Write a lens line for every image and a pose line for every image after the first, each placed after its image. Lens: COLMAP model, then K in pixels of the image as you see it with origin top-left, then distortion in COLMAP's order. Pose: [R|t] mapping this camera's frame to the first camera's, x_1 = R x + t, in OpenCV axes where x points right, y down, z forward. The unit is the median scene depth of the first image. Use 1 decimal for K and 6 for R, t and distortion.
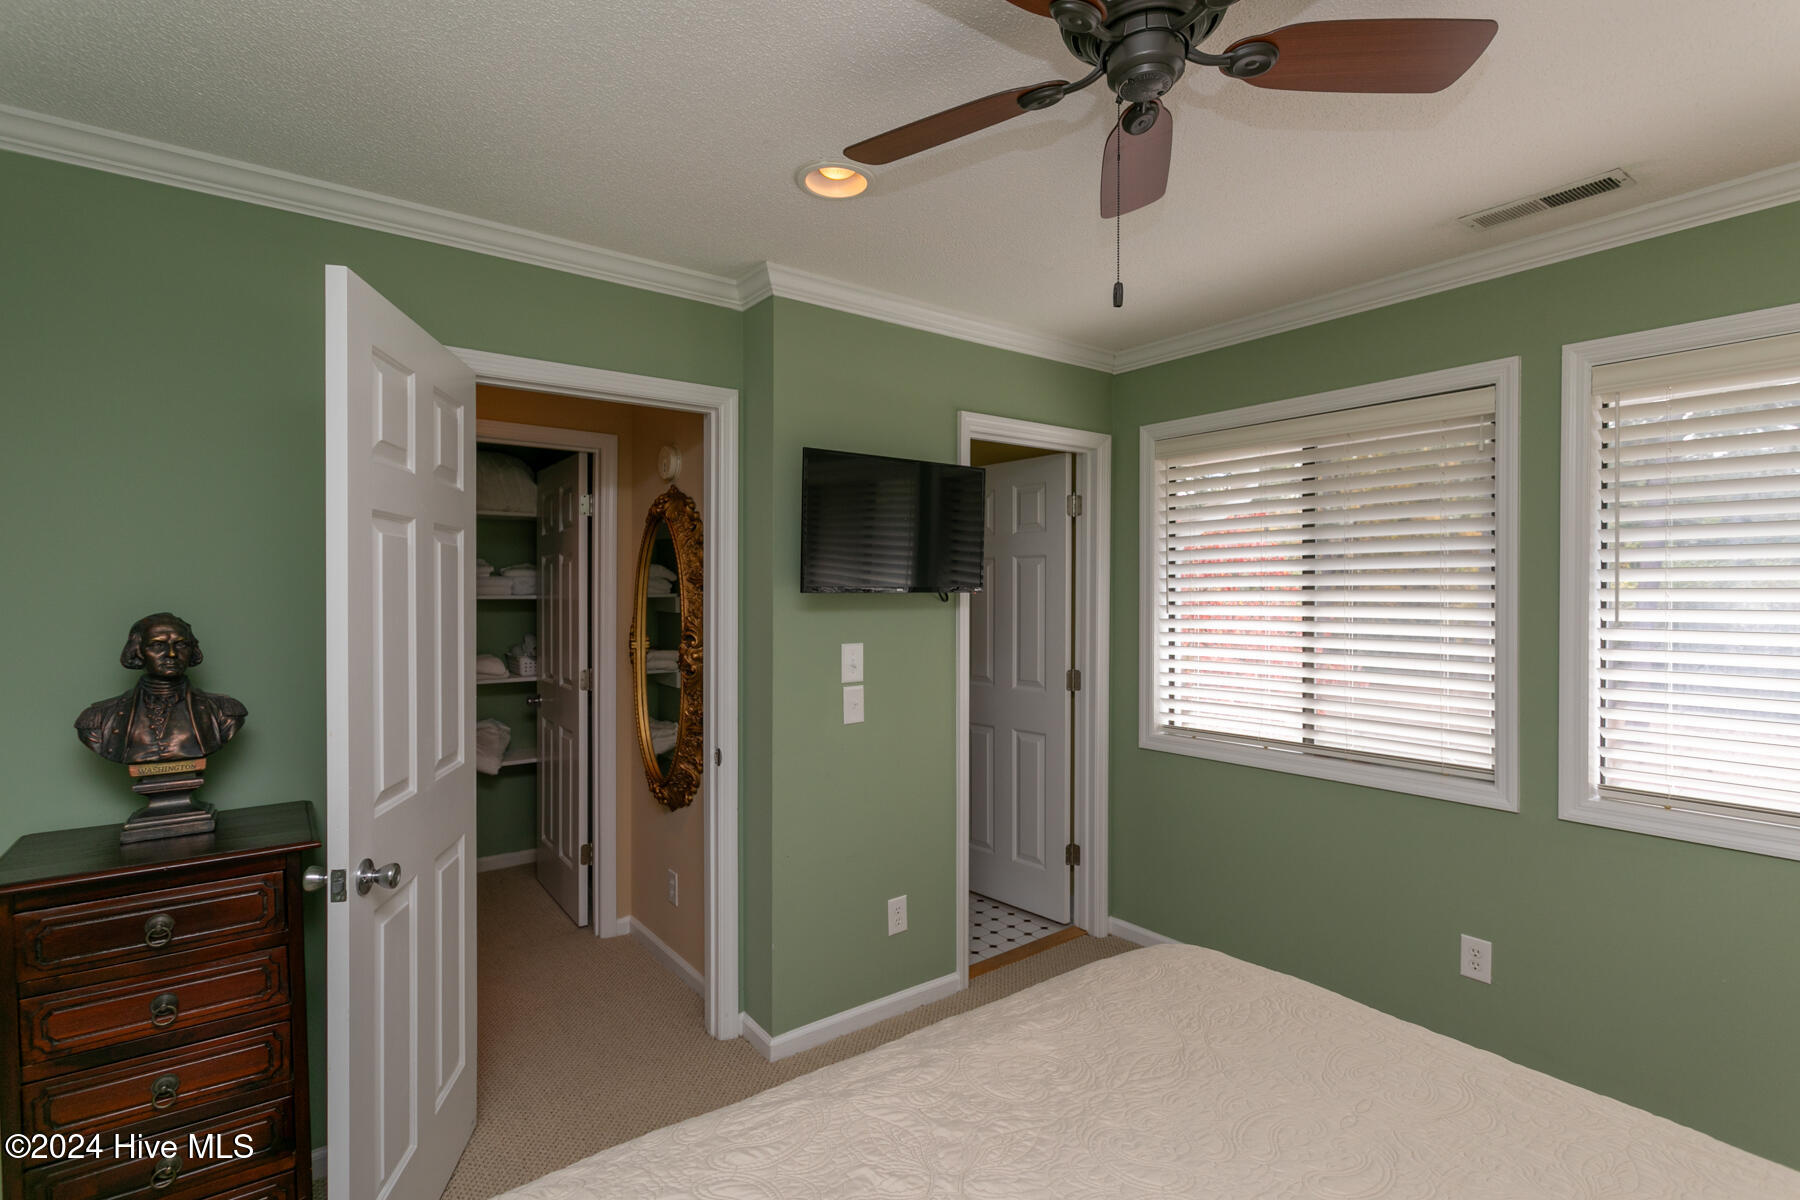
lens RADIAL K [[856.8, 0, 909.1], [0, 856.8, 599.1], [0, 0, 1]] dist [0.020339, -0.001308]
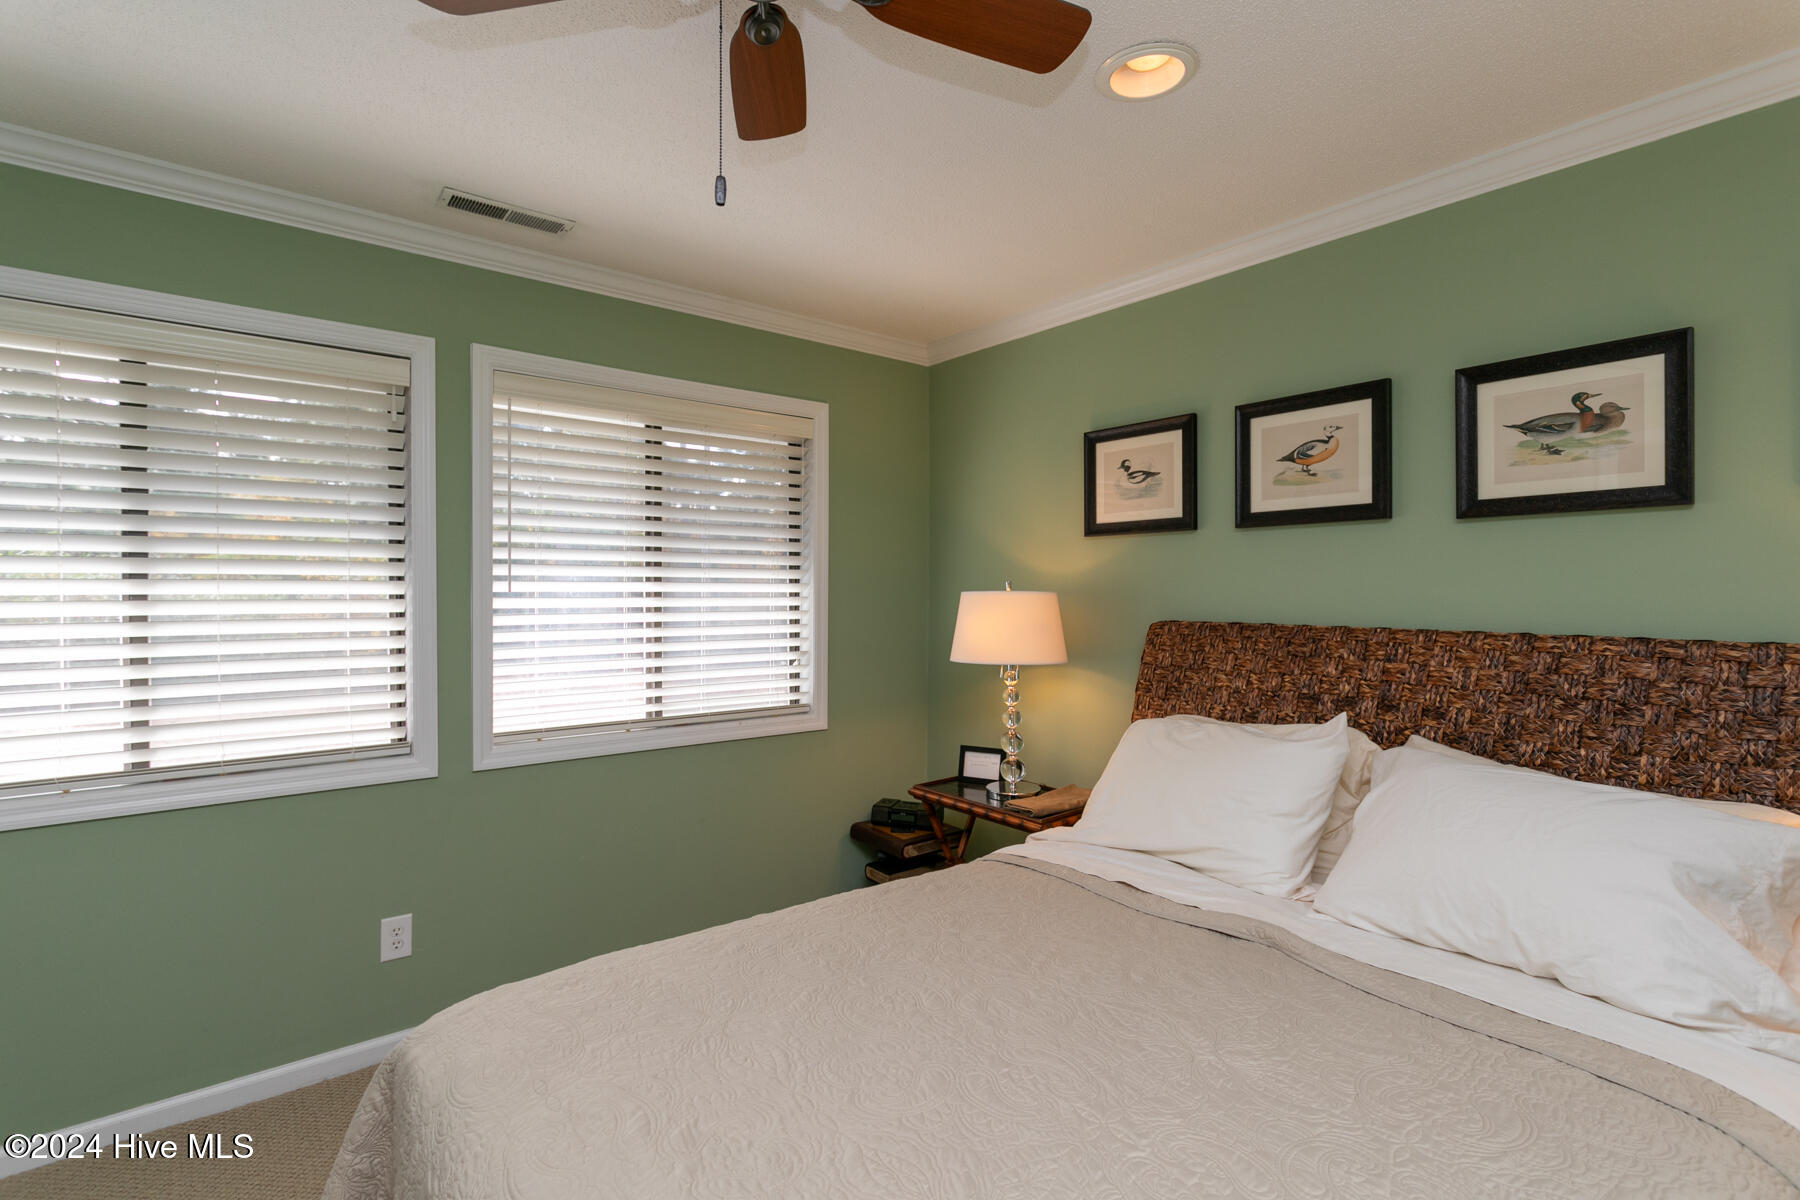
lens RADIAL K [[856.8, 0, 909.1], [0, 856.8, 599.1], [0, 0, 1]] dist [0.020339, -0.001308]
pose [[-0.013821, -0.027347, 0.999530, -0.388359], [-0.007204, 0.999603, 0.027250, -0.001178], [-0.999879, -0.006824, -0.014013, 0.500952]]
